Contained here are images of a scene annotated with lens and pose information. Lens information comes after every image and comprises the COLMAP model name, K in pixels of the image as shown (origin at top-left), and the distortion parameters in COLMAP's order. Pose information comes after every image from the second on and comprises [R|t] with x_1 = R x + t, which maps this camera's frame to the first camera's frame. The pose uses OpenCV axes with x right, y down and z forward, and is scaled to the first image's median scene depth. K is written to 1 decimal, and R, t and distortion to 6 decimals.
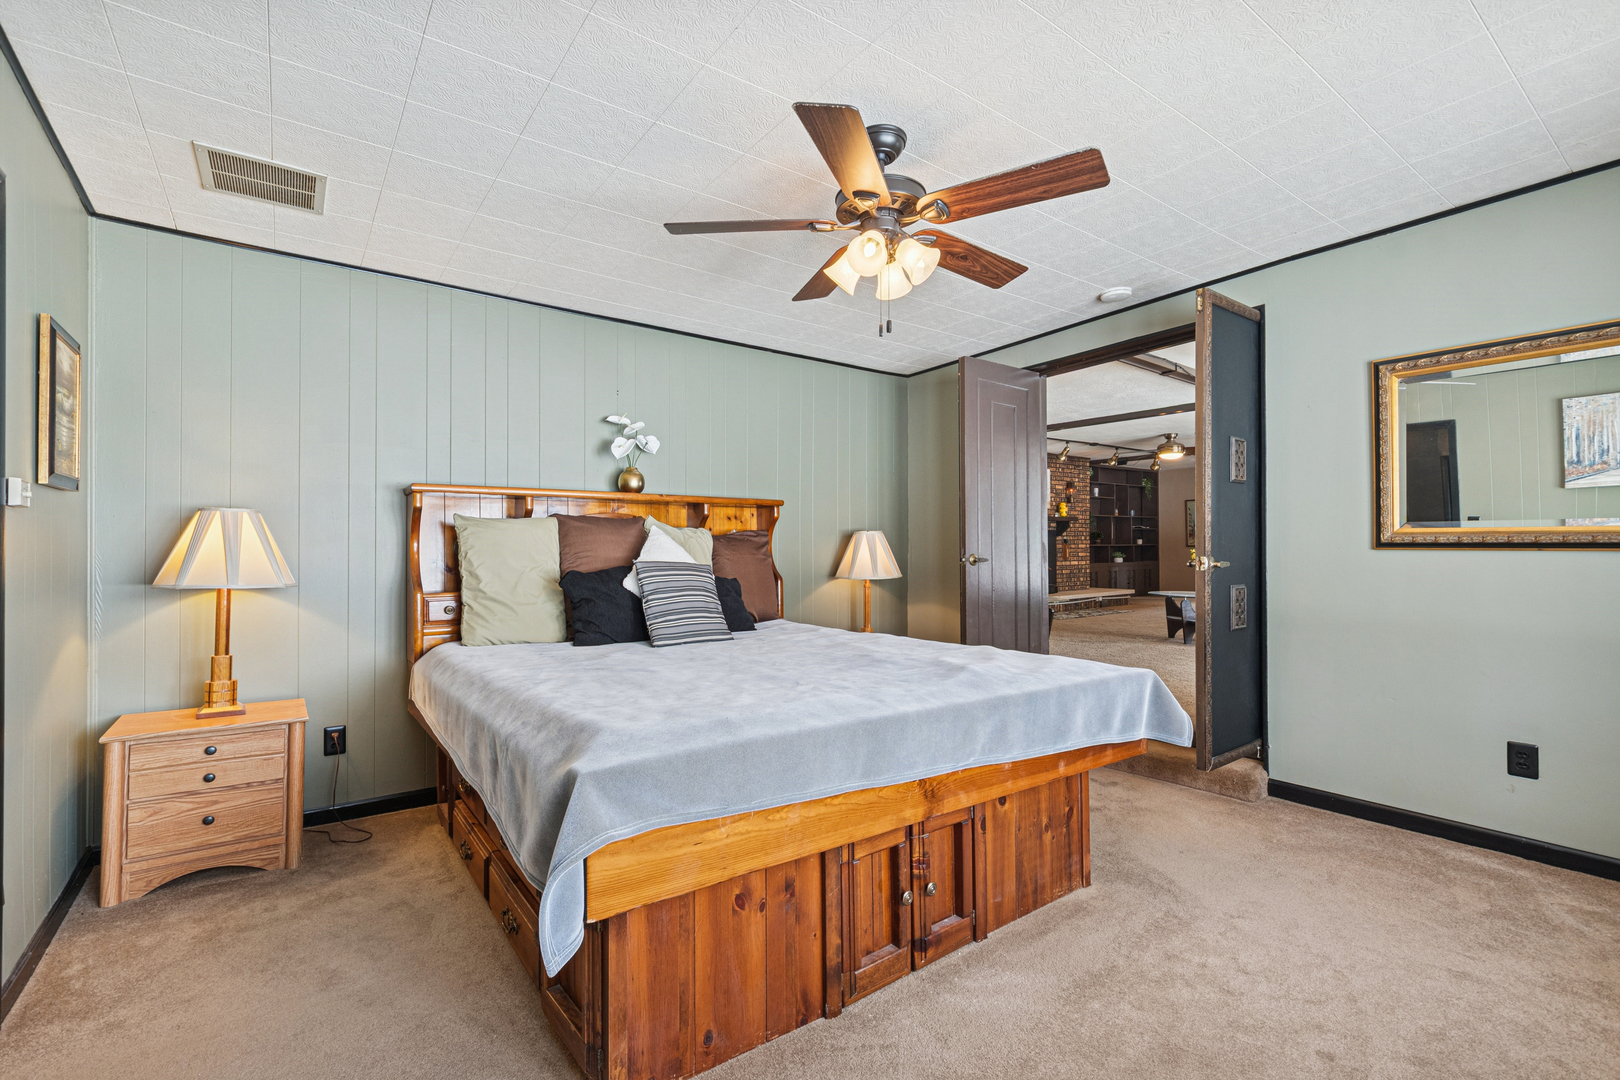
lens RADIAL K [[726.5, 0, 808.0], [0, 726.5, 539.3], [0, 0, 1]] dist [-0.001377, 0.000825]
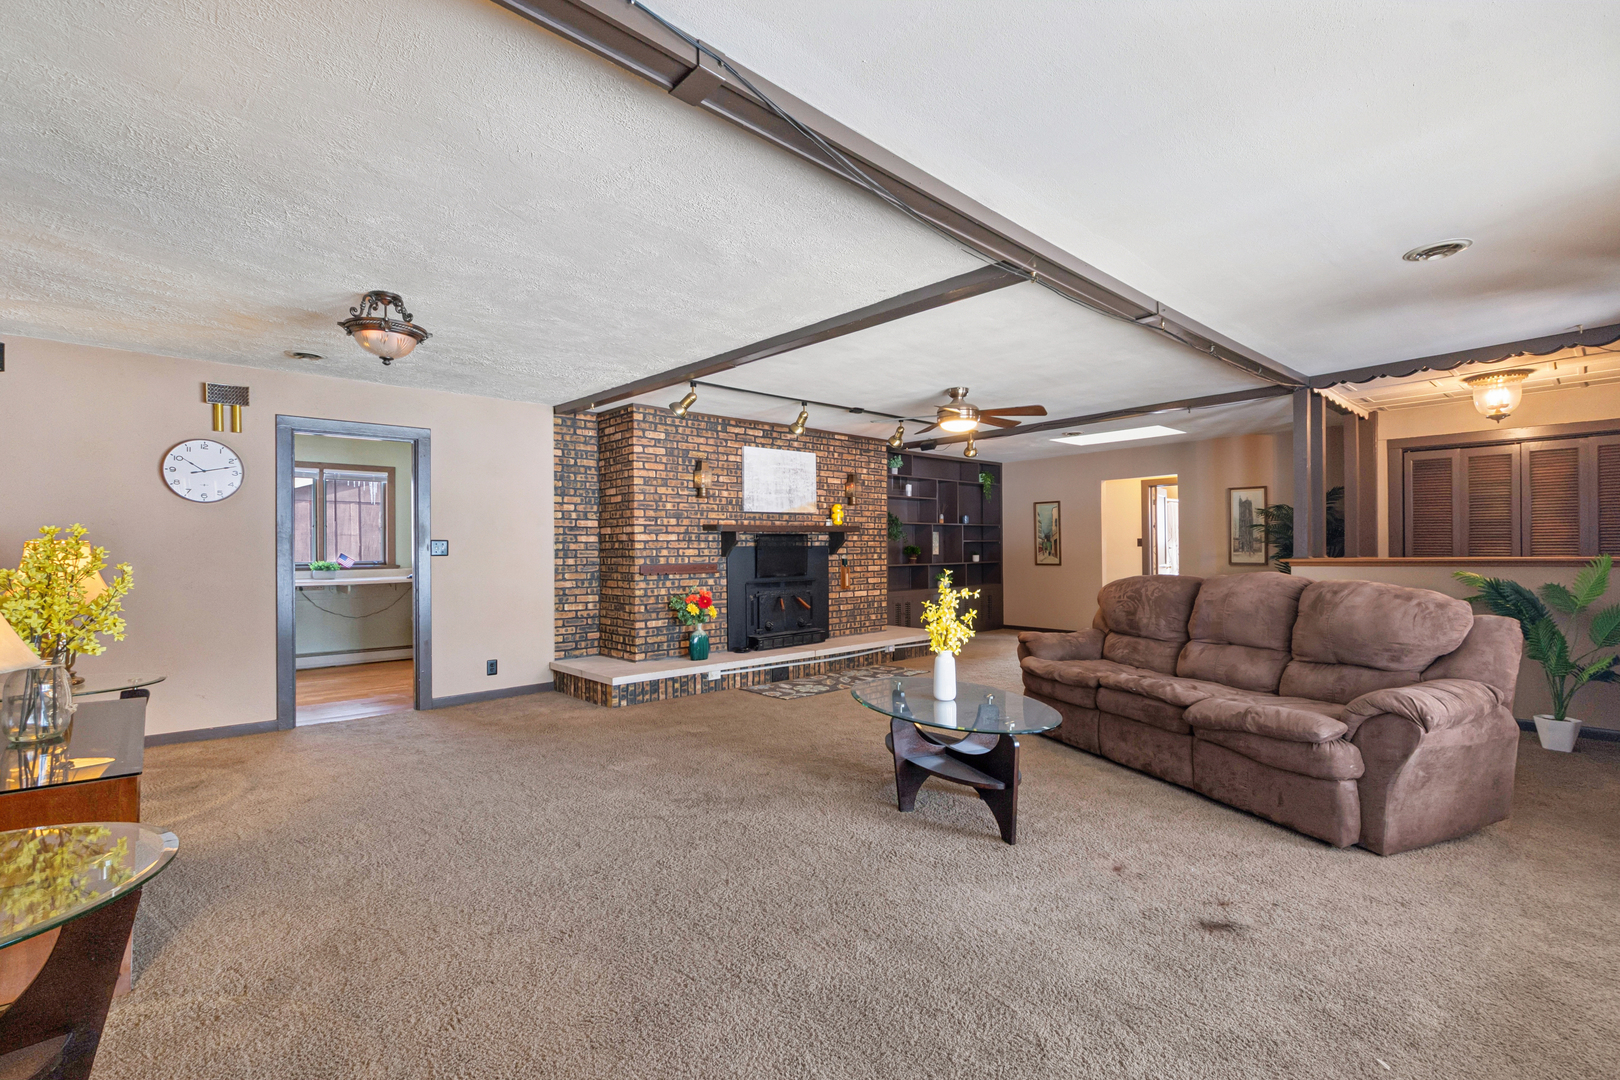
lens RADIAL K [[726.5, 0, 808.3], [0, 726.5, 542.1], [0, 0, 1]] dist [-0.001377, 0.000825]
pose [[0.994884, 0.002891, 0.100979, 0.253591], [-0.002934, 0.999996, 0.000285, -0.015755], [-0.100978, -0.000579, 0.994888, 0.335679]]
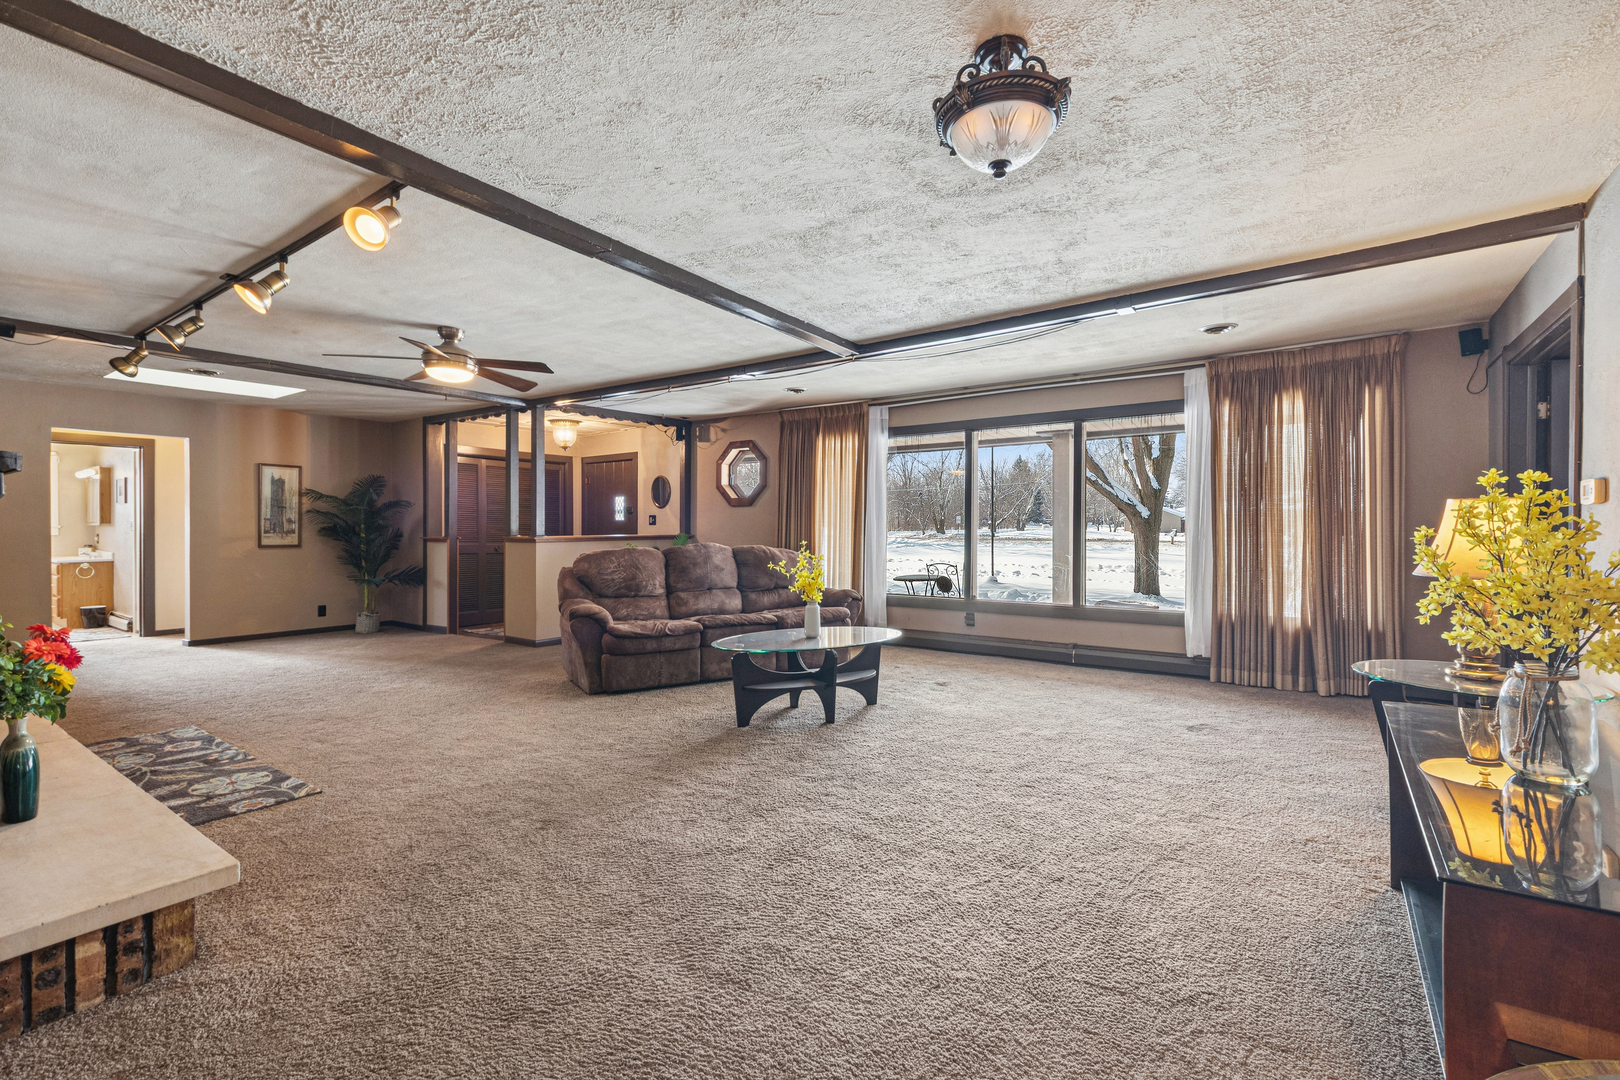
lens RADIAL K [[726.5, 0, 801.0], [0, 726.5, 537.3], [0, 0, 1]] dist [-0.001377, 0.000825]
pose [[-0.296682, 0.000697, 0.954976, -0.020346], [-0.007685, 0.999966, -0.003117, -0.005723], [-0.954945, -0.008264, -0.296666, 0.724697]]
